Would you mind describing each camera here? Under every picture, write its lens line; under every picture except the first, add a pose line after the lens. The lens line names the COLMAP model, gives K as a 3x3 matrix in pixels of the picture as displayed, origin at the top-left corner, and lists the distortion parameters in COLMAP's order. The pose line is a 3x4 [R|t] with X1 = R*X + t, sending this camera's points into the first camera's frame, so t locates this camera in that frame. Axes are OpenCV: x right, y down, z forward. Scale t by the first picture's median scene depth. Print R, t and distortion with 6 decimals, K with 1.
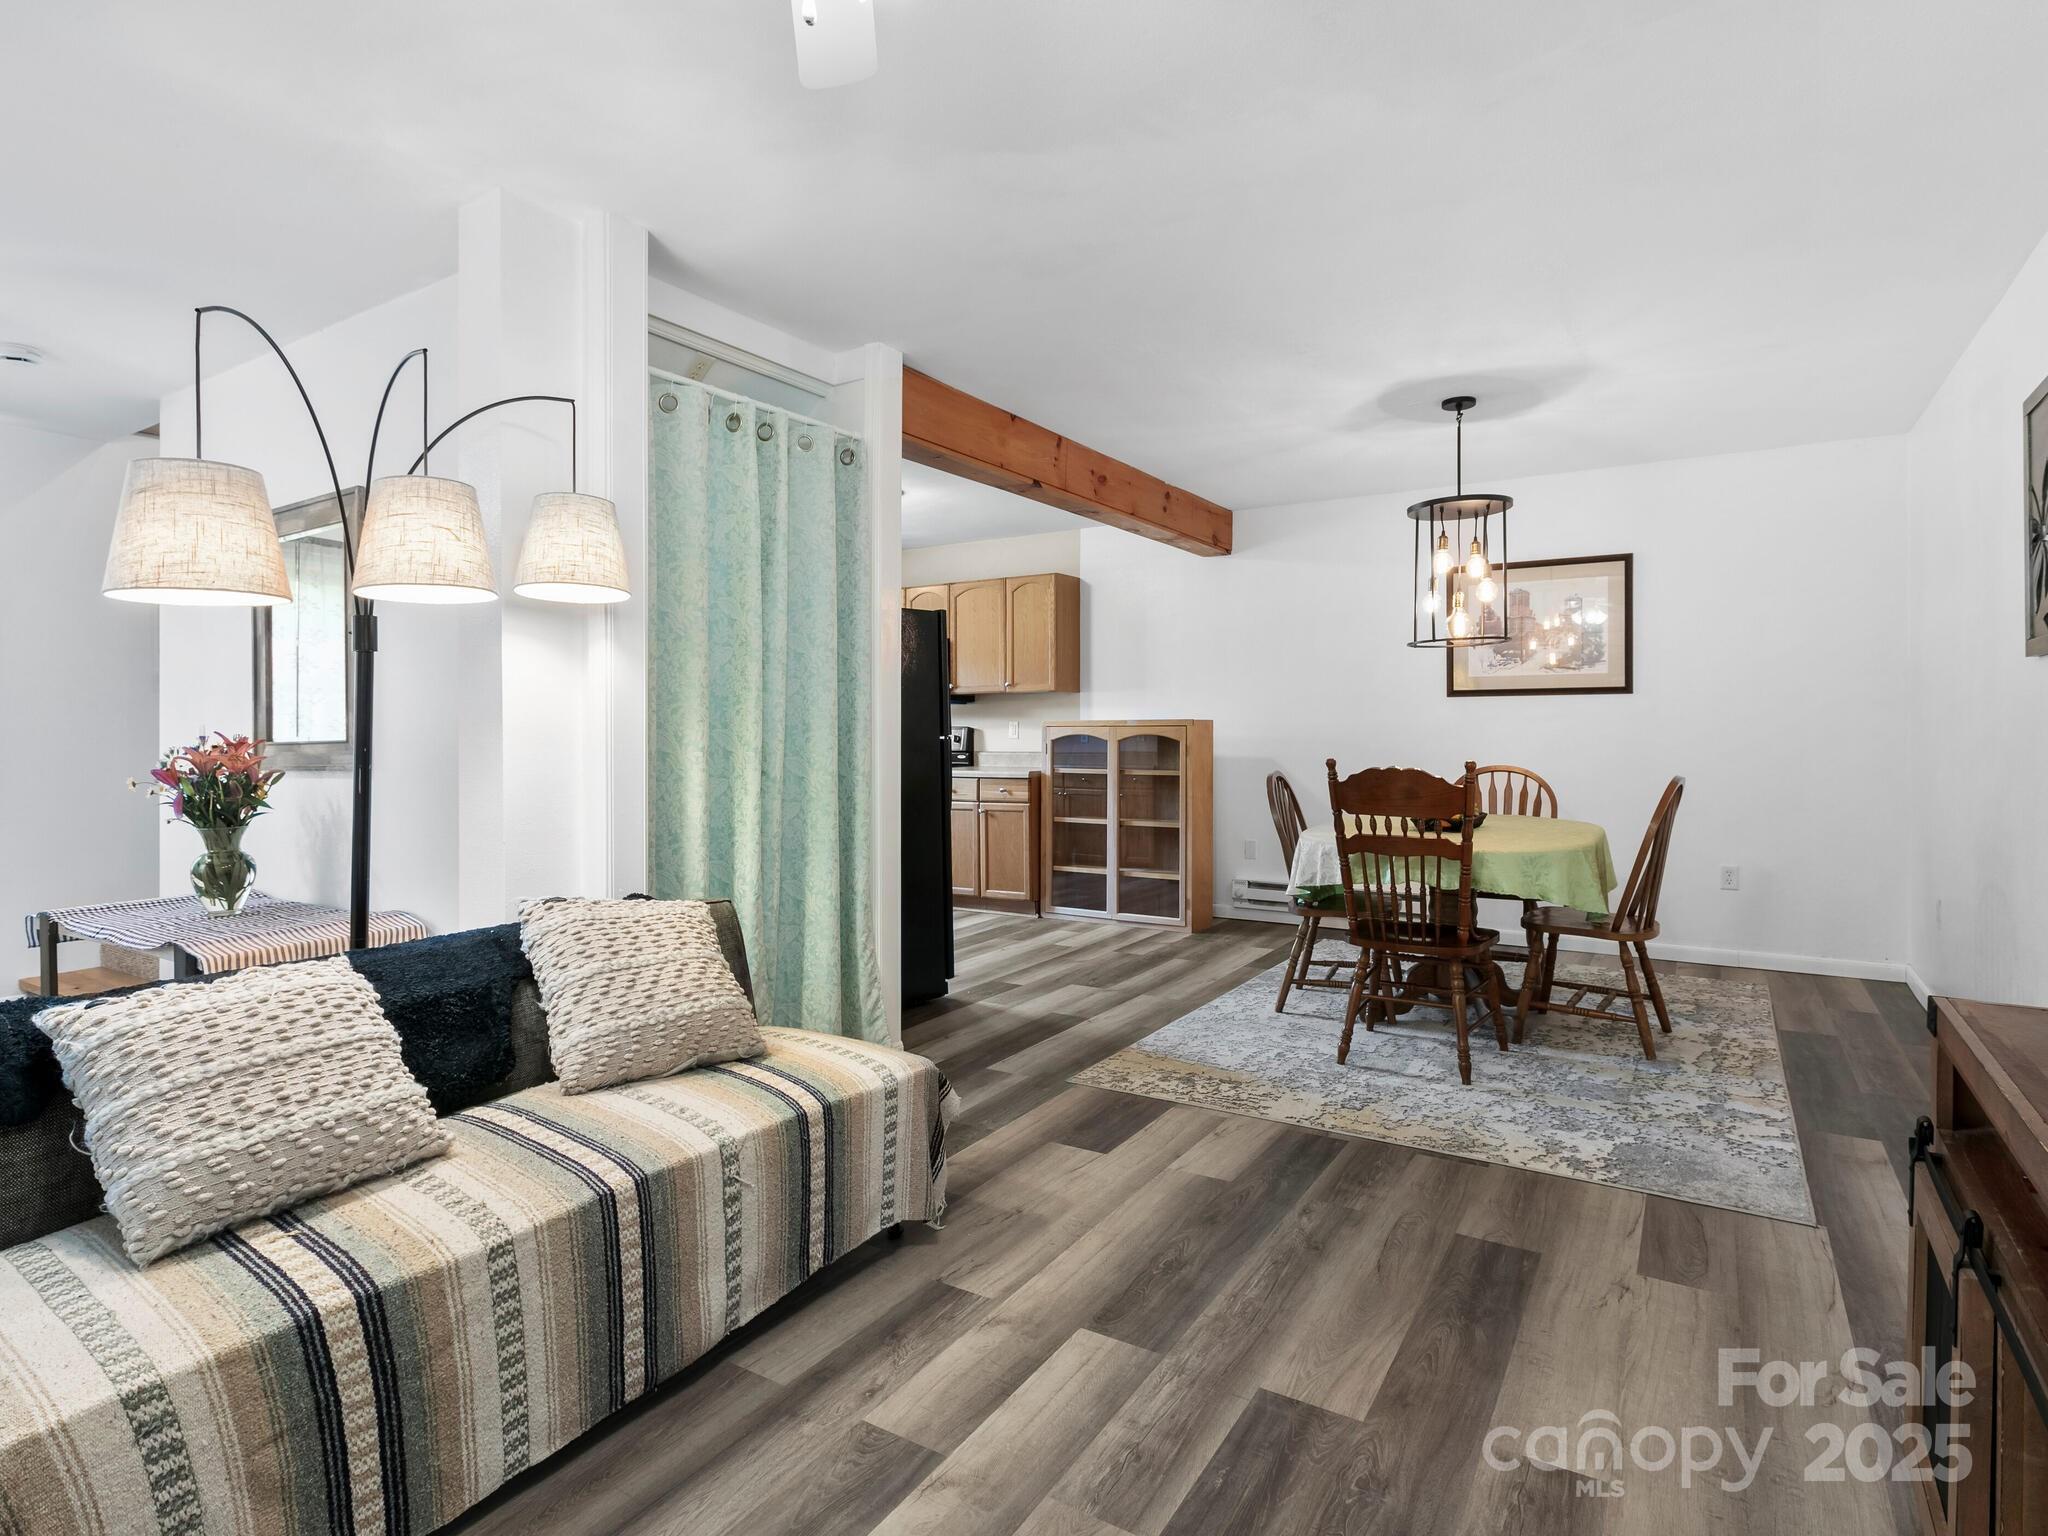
lens RADIAL K [[1089.5, 0, 1028.3], [0, 1089.5, 730.4], [0, 0, 1]] dist [-0.000587, -0.001683]
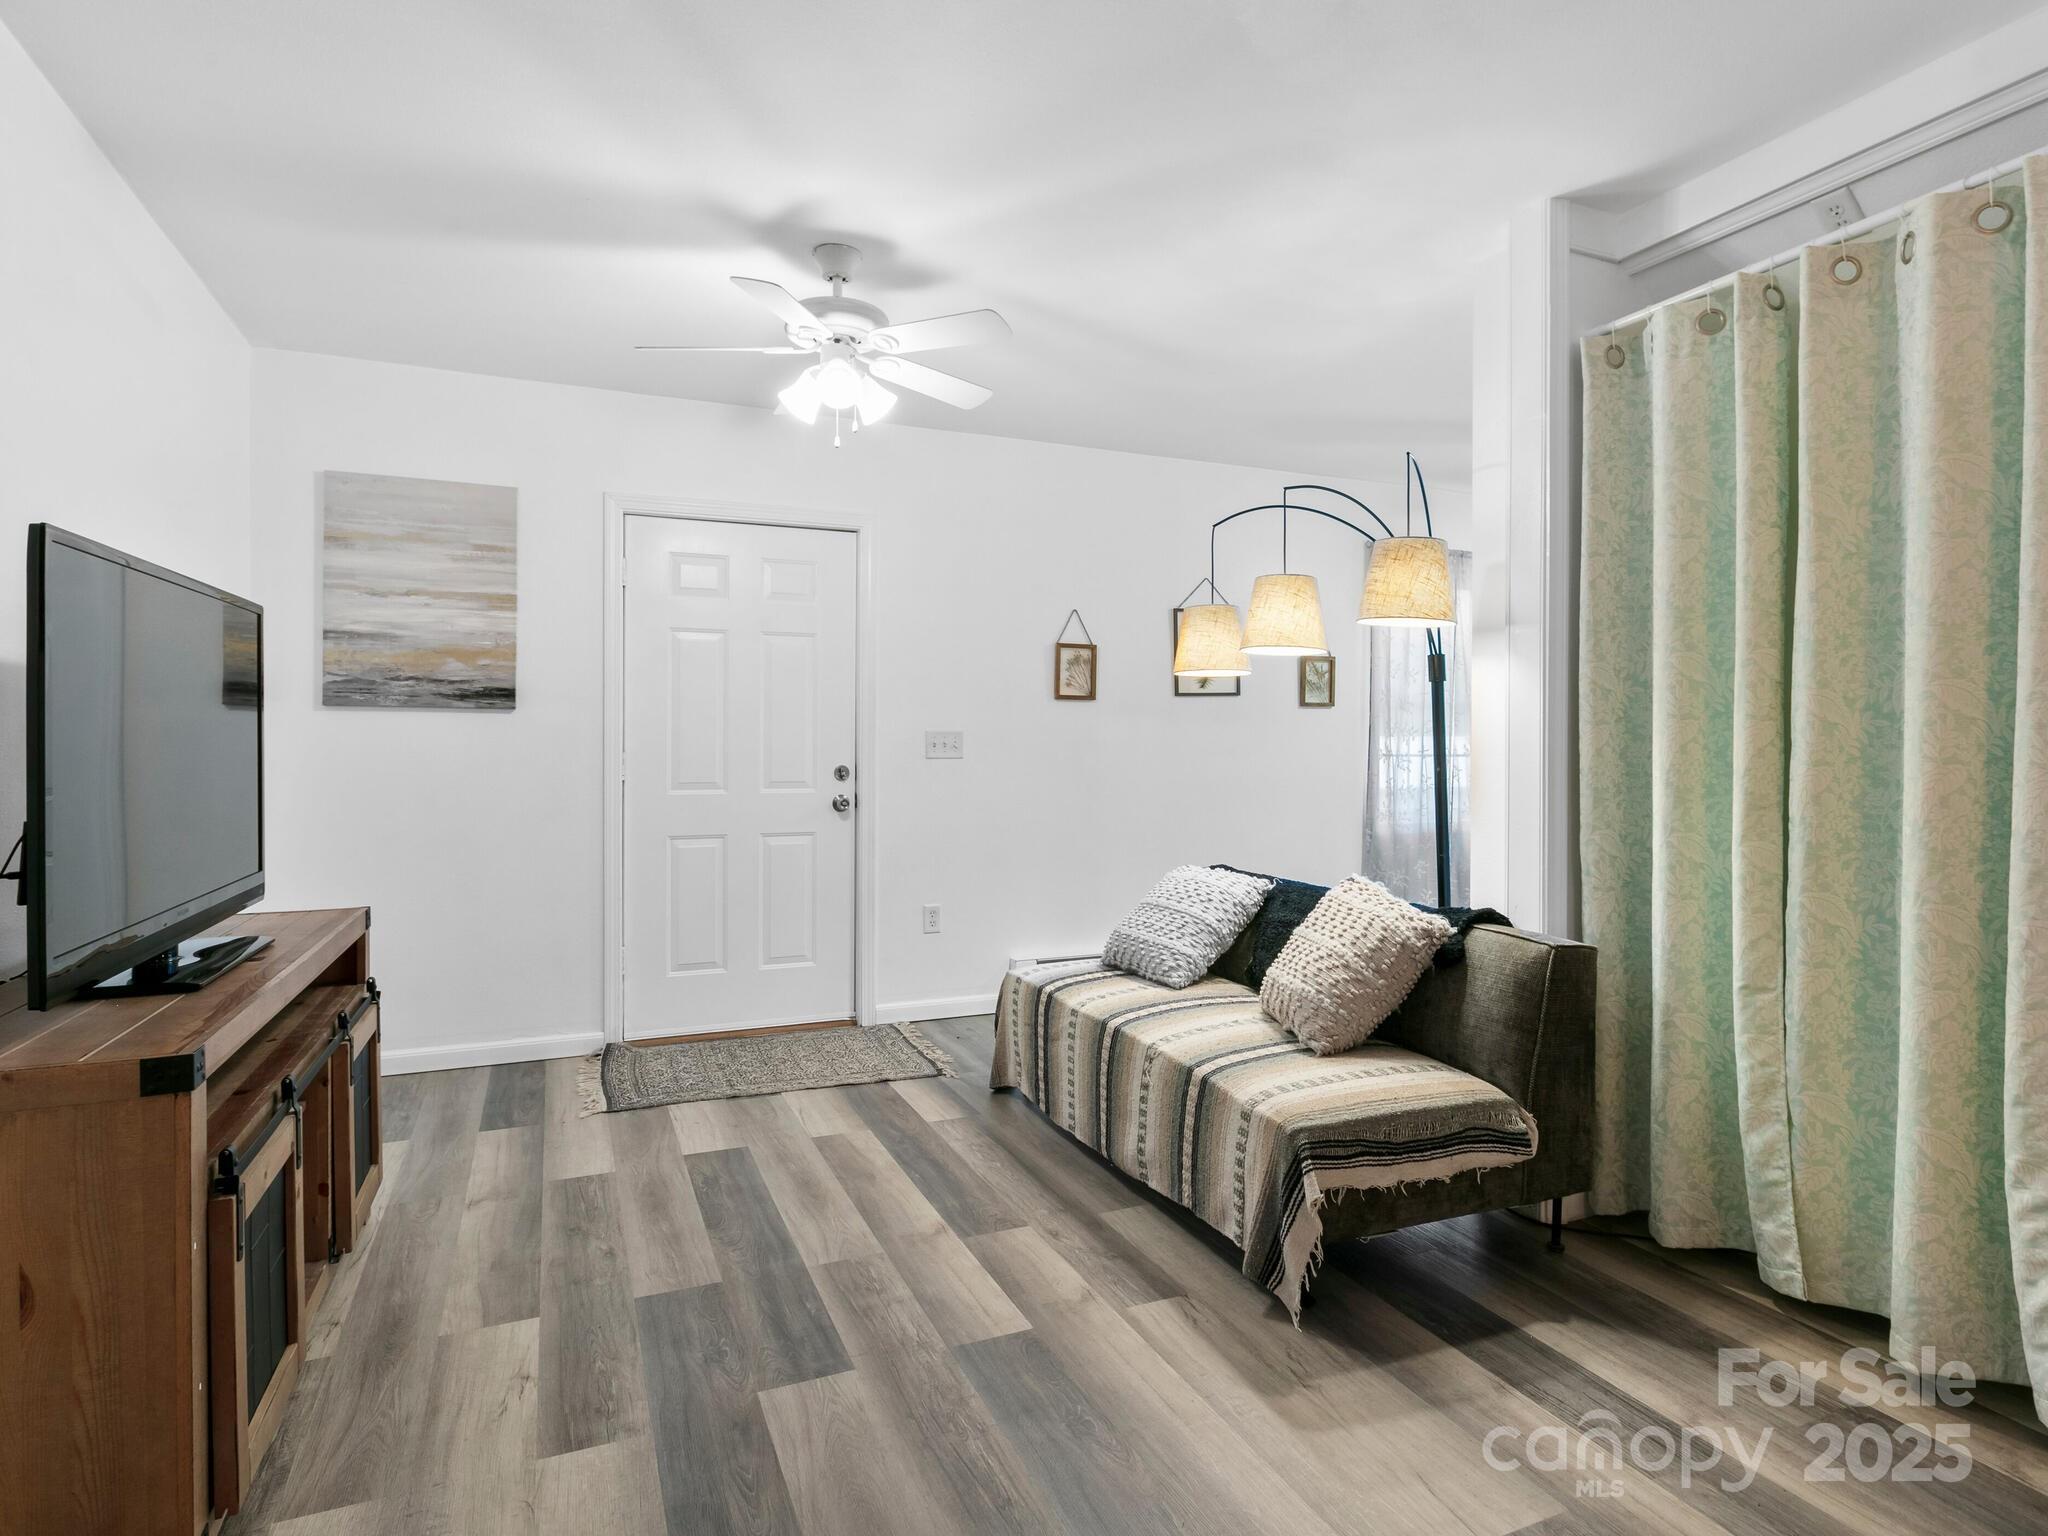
lens RADIAL K [[1087.4, 0, 1018.2], [0, 1087.4, 741.7], [0, 0, 1]] dist [-0.005161, 0.000706]
pose [[-0.572194, 0.005124, -0.820103, 0.541933], [0.000274, 0.999982, 0.006057, -0.005745], [0.820119, 0.003241, -0.572184, 0.954893]]
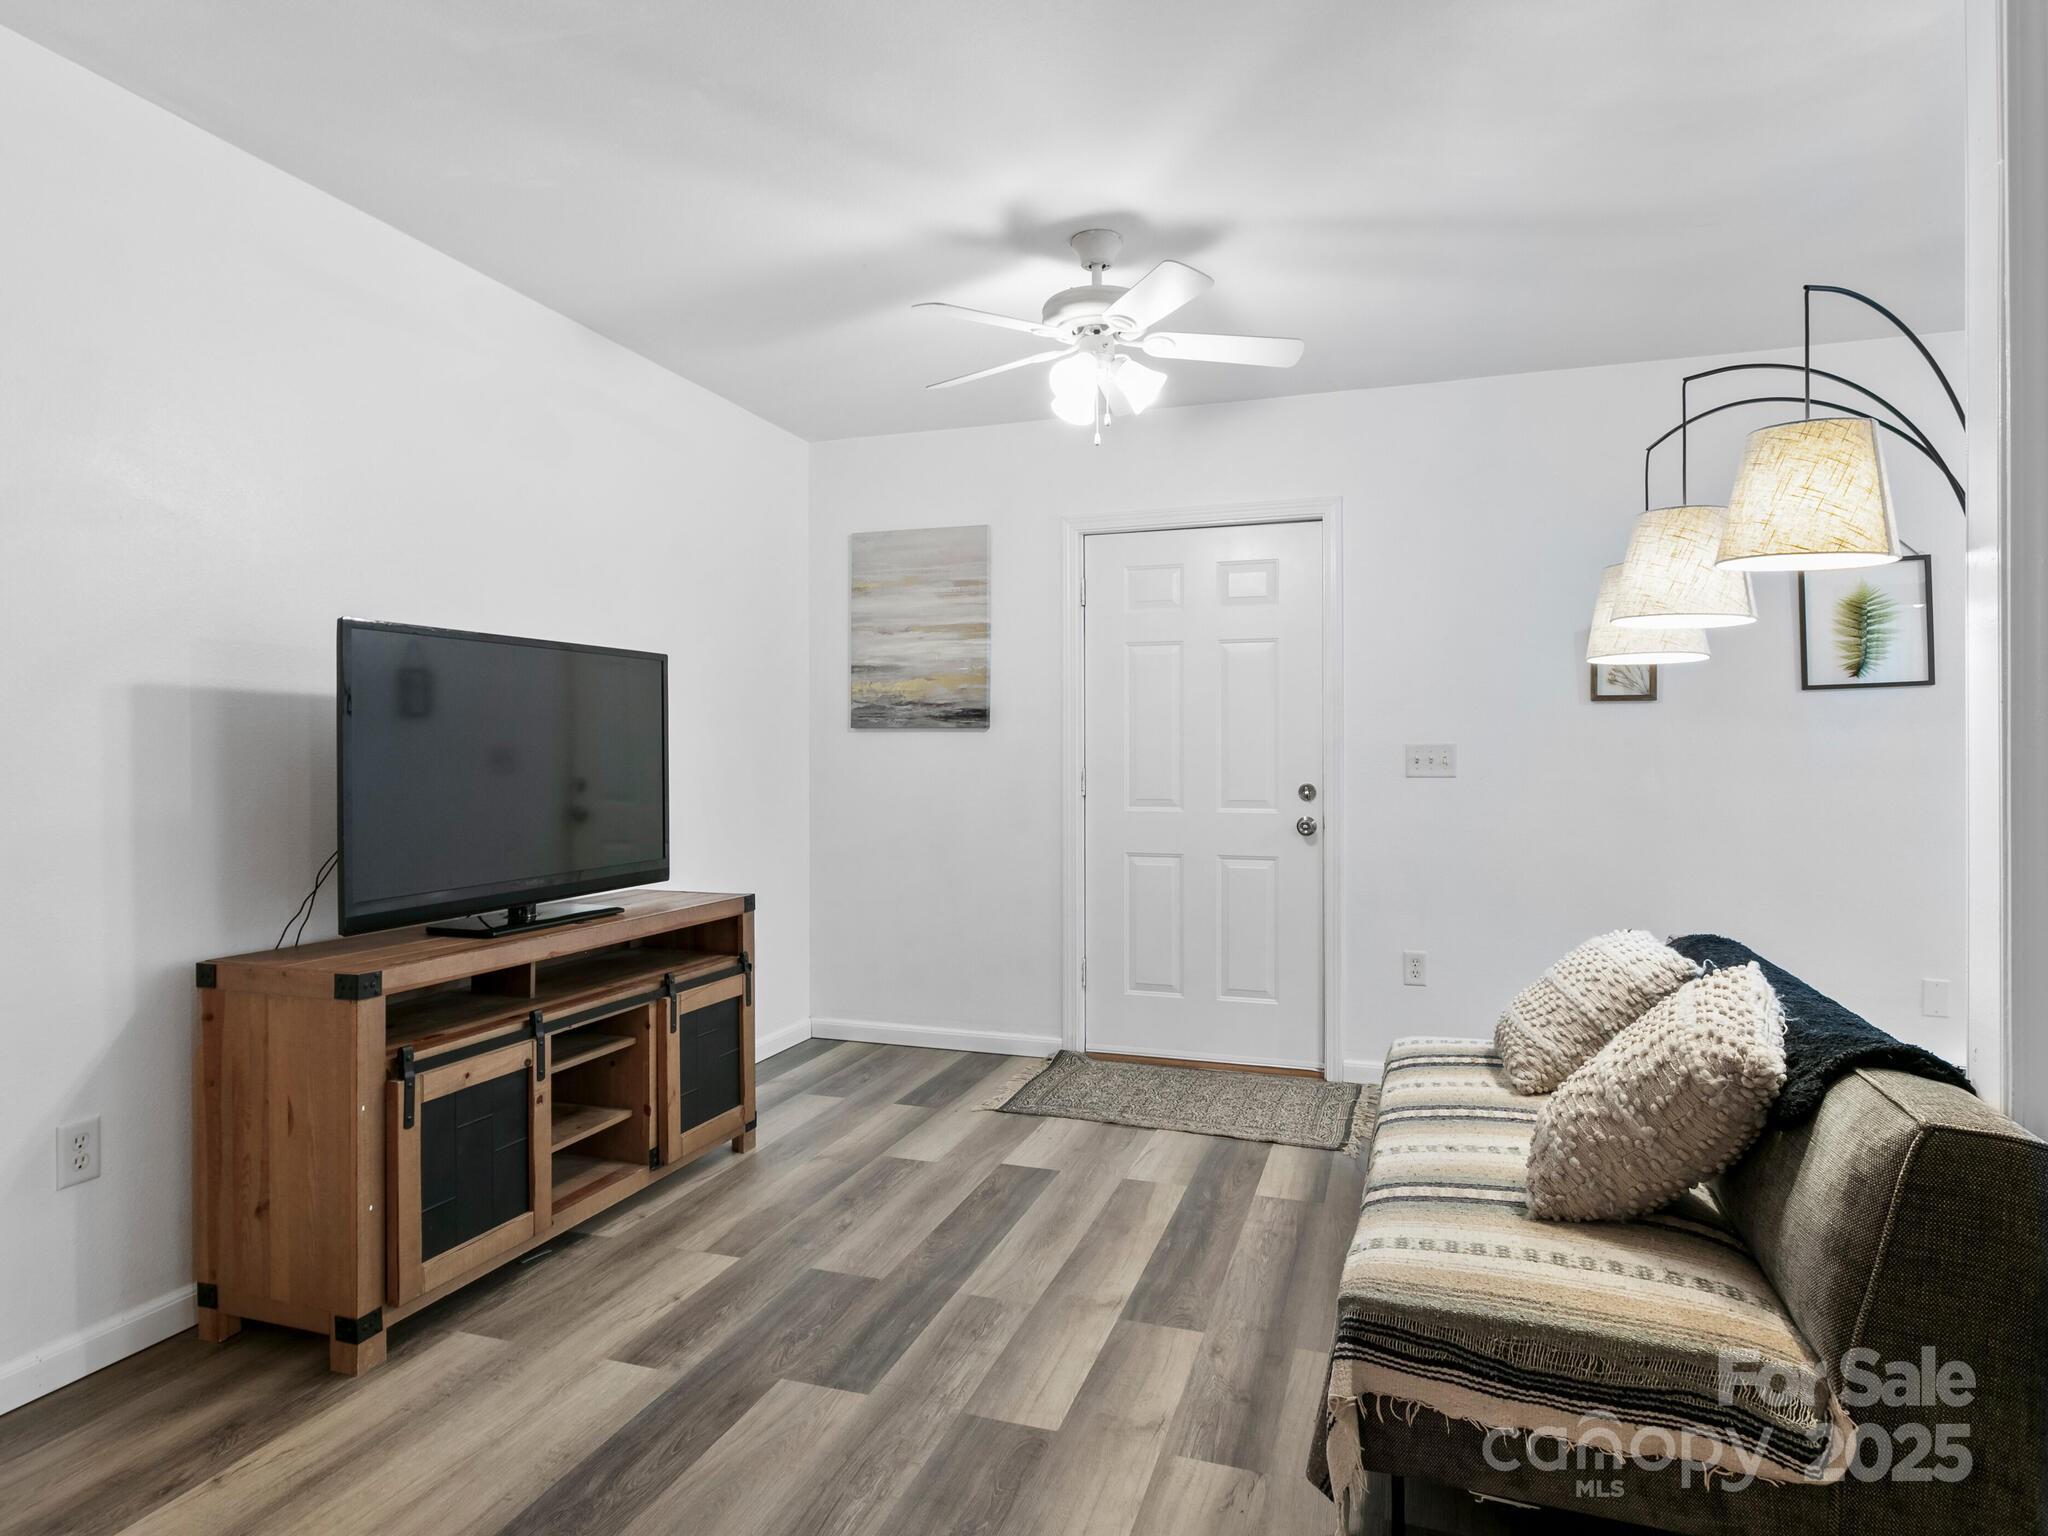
lens RADIAL K [[1155.1, 0, 1019.8], [0, 1155.1, 750.3], [0, 0, 1]] dist [-0.002712, 0.000953]
pose [[-0.973008, 0.005843, -0.230698, 0.177983], [0.006480, 0.999977, -0.002004, -0.004647], [0.230681, -0.003445, -0.973023, 1.164120]]
